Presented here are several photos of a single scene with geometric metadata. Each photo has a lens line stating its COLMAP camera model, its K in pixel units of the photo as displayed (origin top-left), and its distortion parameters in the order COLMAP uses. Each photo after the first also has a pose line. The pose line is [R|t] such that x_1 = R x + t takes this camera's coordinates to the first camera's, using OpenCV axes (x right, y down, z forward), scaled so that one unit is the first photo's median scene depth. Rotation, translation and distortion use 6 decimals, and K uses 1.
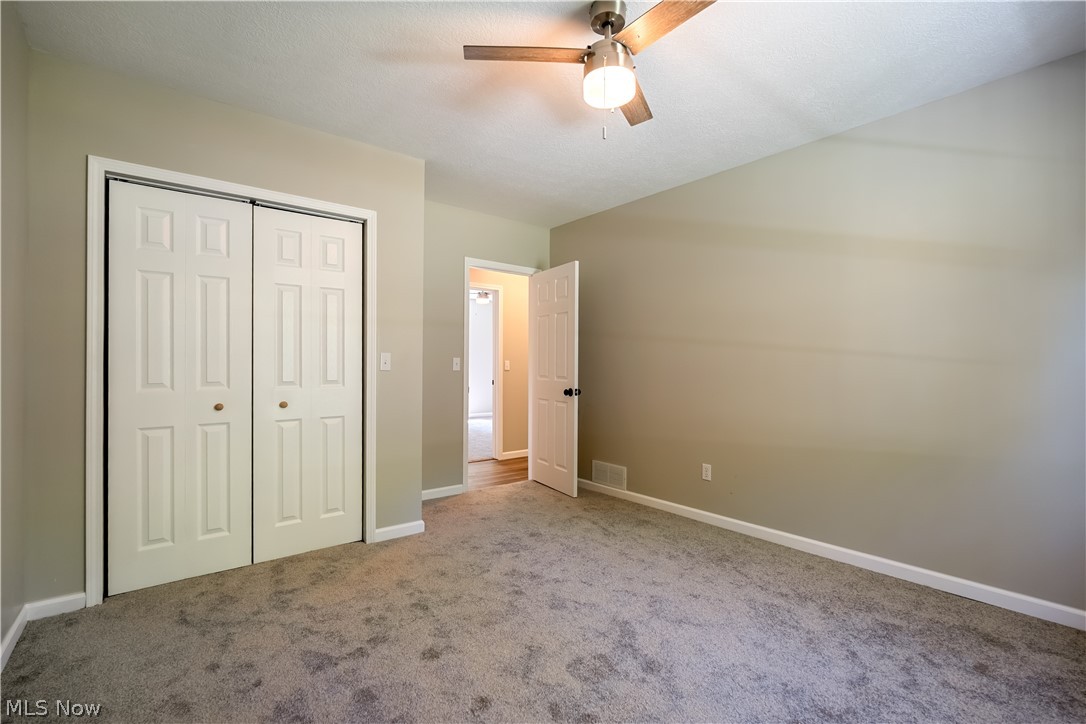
lens RADIAL K [[479.1, 0, 541.2], [0, 479.1, 362.2], [0, 0, 1]] dist [-0.002865, -0.000137]
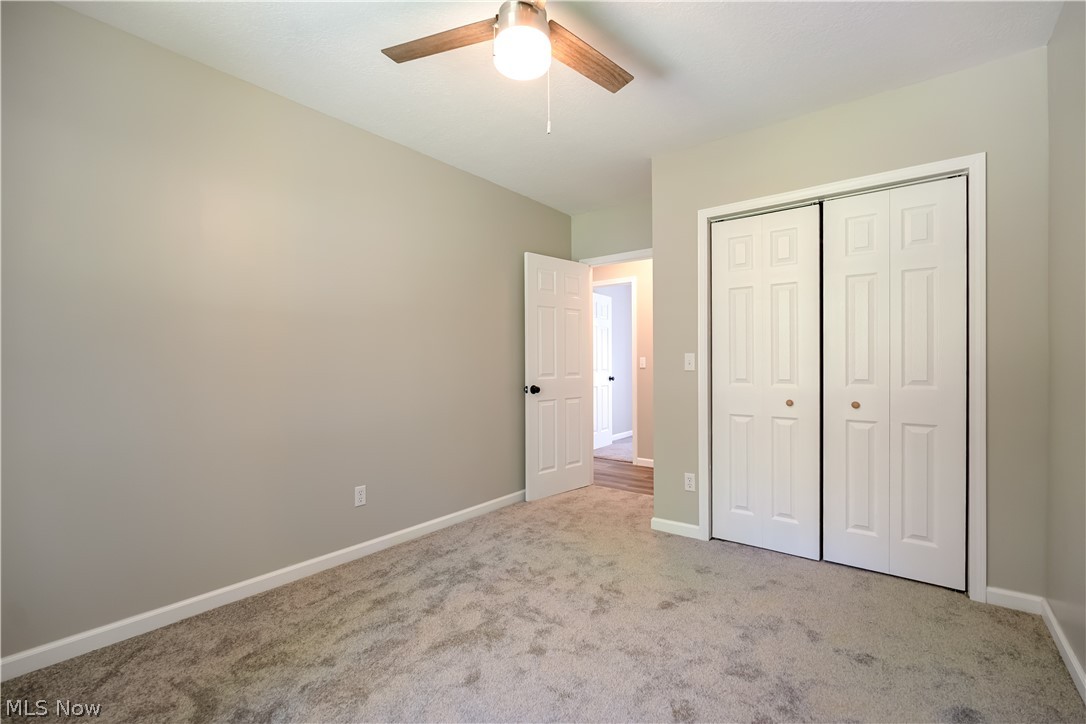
lens RADIAL K [[479.1, 0, 541.2], [0, 479.1, 362.2], [0, 0, 1]] dist [-0.002865, -0.000137]
pose [[0.253397, -0.003041, -0.967358, 0.319208], [0.006764, 0.999976, -0.001371, 0.002358], [0.967339, -0.006196, 0.253411, 0.247800]]
